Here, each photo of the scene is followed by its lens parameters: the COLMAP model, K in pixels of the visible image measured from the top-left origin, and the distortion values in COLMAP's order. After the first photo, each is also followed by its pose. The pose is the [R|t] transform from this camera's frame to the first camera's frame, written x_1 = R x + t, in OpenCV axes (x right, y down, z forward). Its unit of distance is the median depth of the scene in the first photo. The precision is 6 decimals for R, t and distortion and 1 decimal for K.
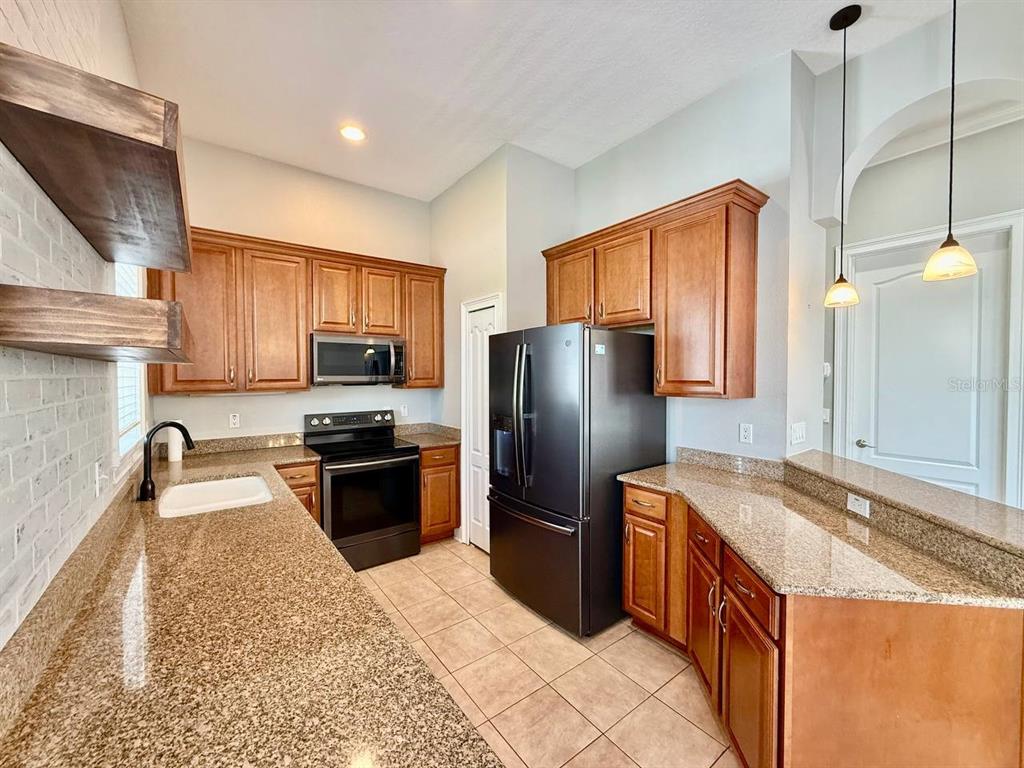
lens RADIAL K [[409.6, 0, 509.0], [0, 409.6, 383.4], [0, 0, 1]] dist [0.000921, 0.000210]
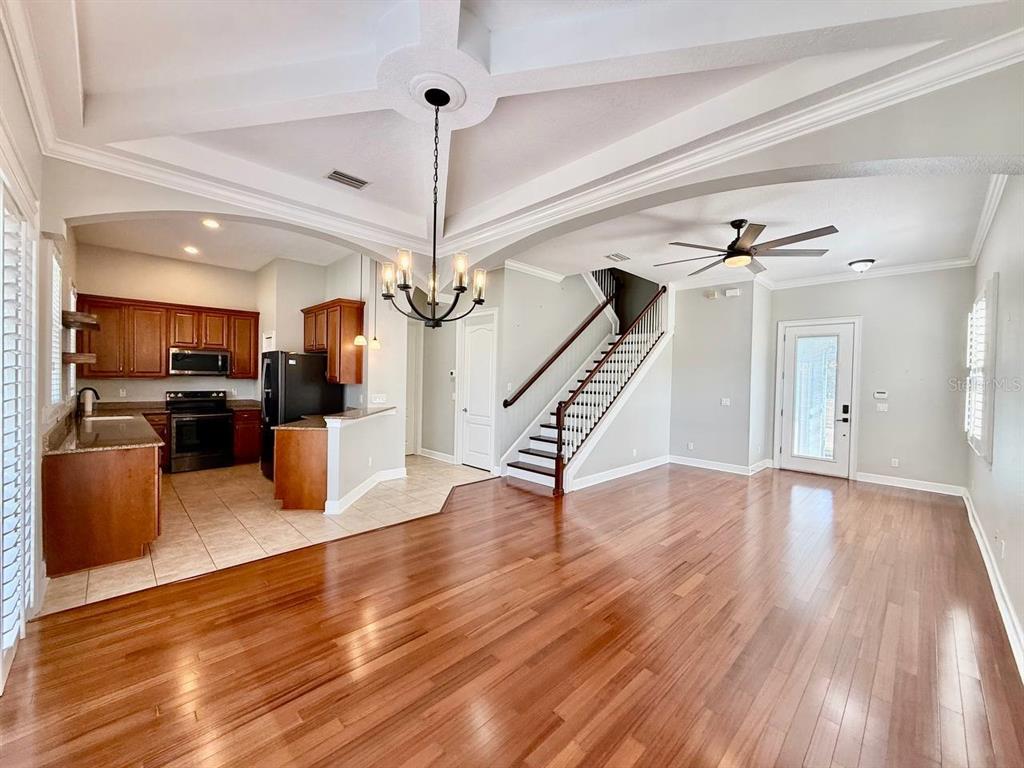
lens RADIAL K [[409.6, 0, 508.7], [0, 409.6, 386.5], [0, 0, 1]] dist [0.000921, 0.000210]
pose [[0.990578, 0.019998, 0.135480, 0.810972], [-0.020264, 0.999794, 0.000586, 0.022917], [-0.135441, -0.003326, 0.990780, -1.081902]]
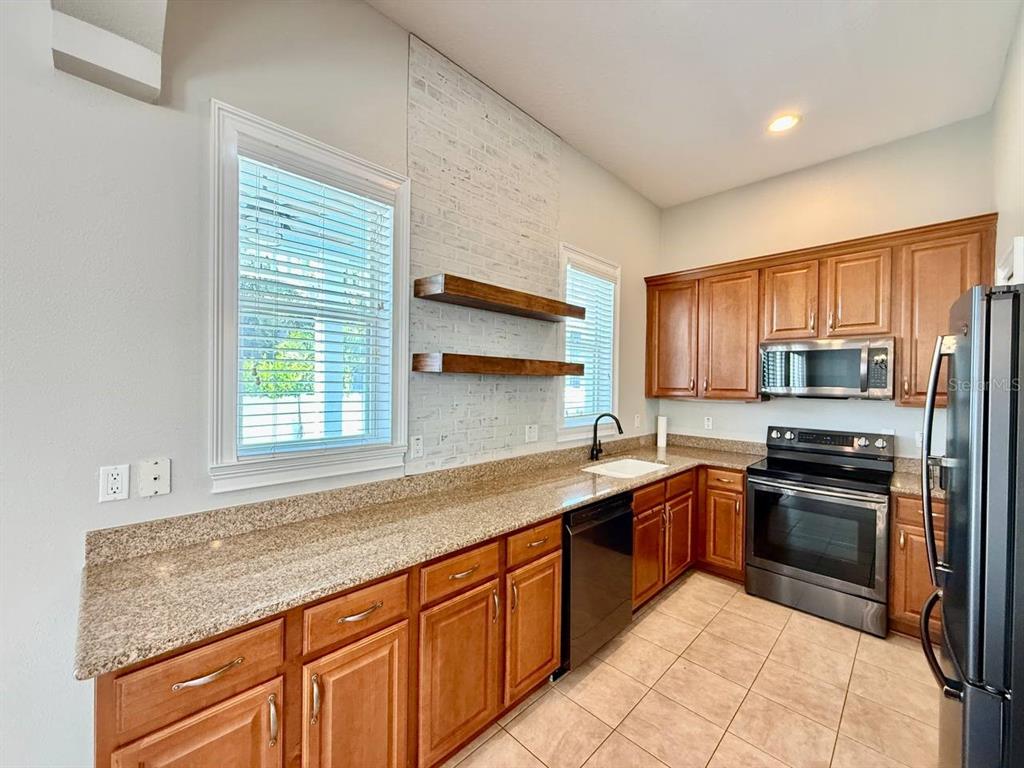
lens RADIAL K [[409.6, 0, 511.9], [0, 409.6, 385.3], [0, 0, 1]] dist [0.000921, 0.000210]
pose [[0.152739, 0.014344, -0.988162, 0.397136], [-0.034718, 0.999355, 0.009140, -0.008843], [0.987657, 0.032911, 0.153139, 0.248064]]
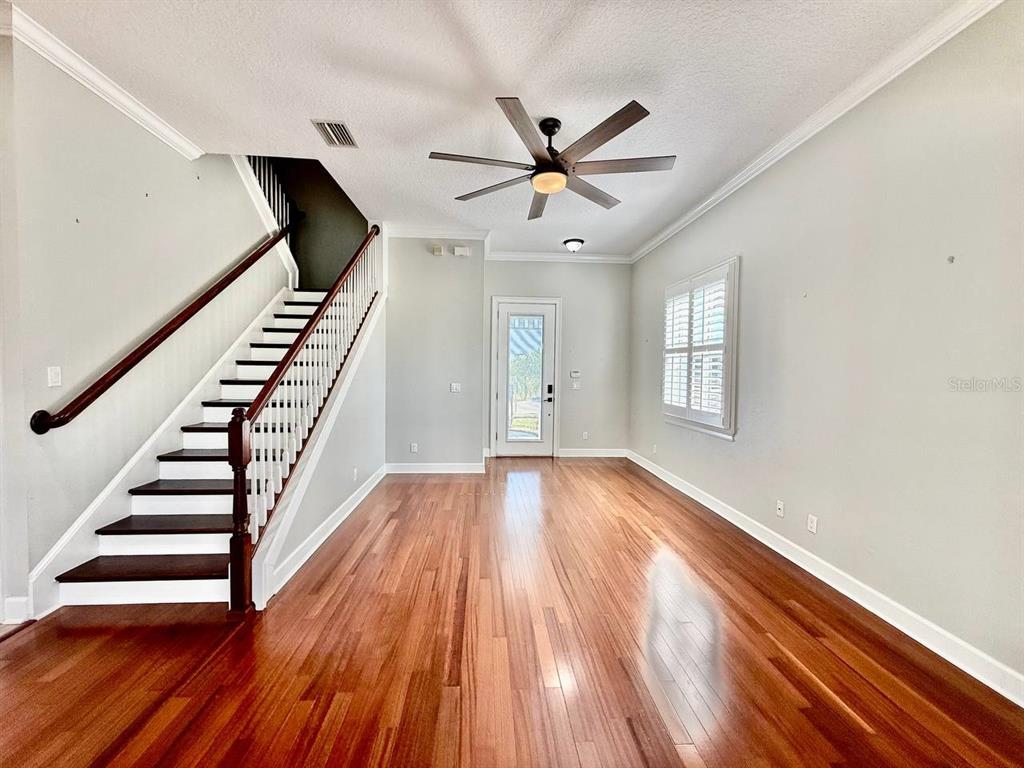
lens RADIAL K [[409.6, 0, 512.0], [0, 409.6, 384.3], [0, 0, 1]] dist [0.000921, 0.000210]
pose [[0.534303, -0.022037, 0.845006, 0.892302], [0.012173, 0.999757, 0.018376, 0.038387], [-0.845205, 0.000468, 0.534441, -0.256860]]
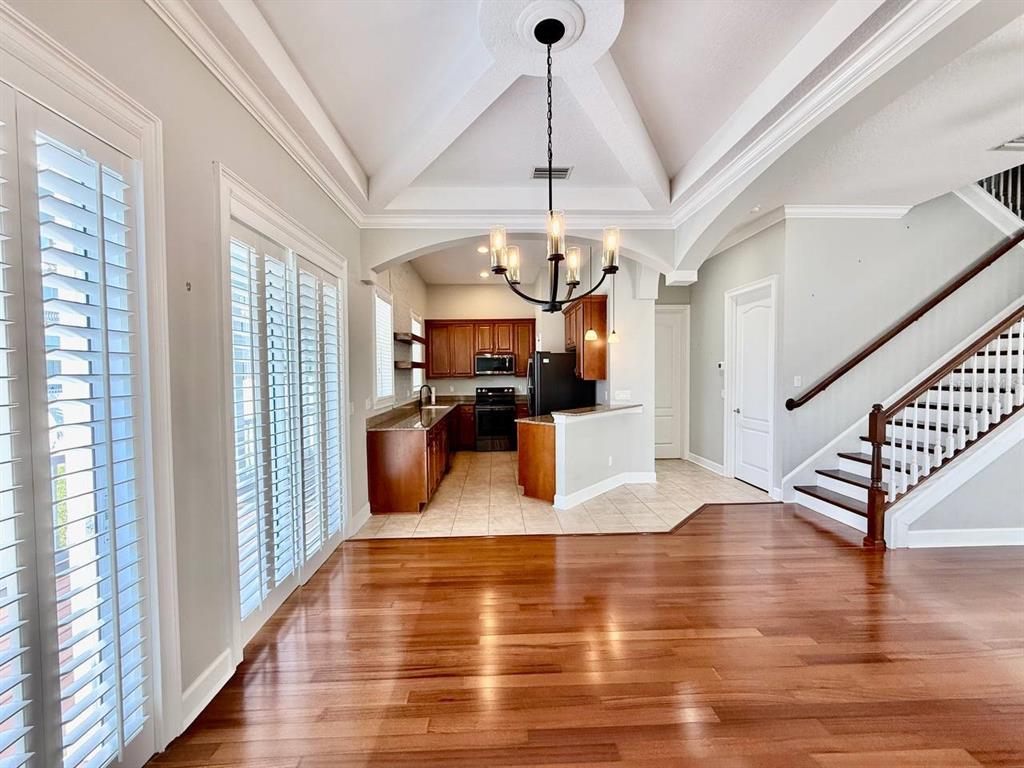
lens RADIAL K [[409.6, 0, 509.2], [0, 409.6, 383.6], [0, 0, 1]] dist [0.000921, 0.000210]
pose [[0.821763, 0.011576, -0.569711, 1.063083], [-0.004898, 0.999900, 0.013252, 0.020751], [0.569808, -0.008100, 0.821738, -0.886710]]
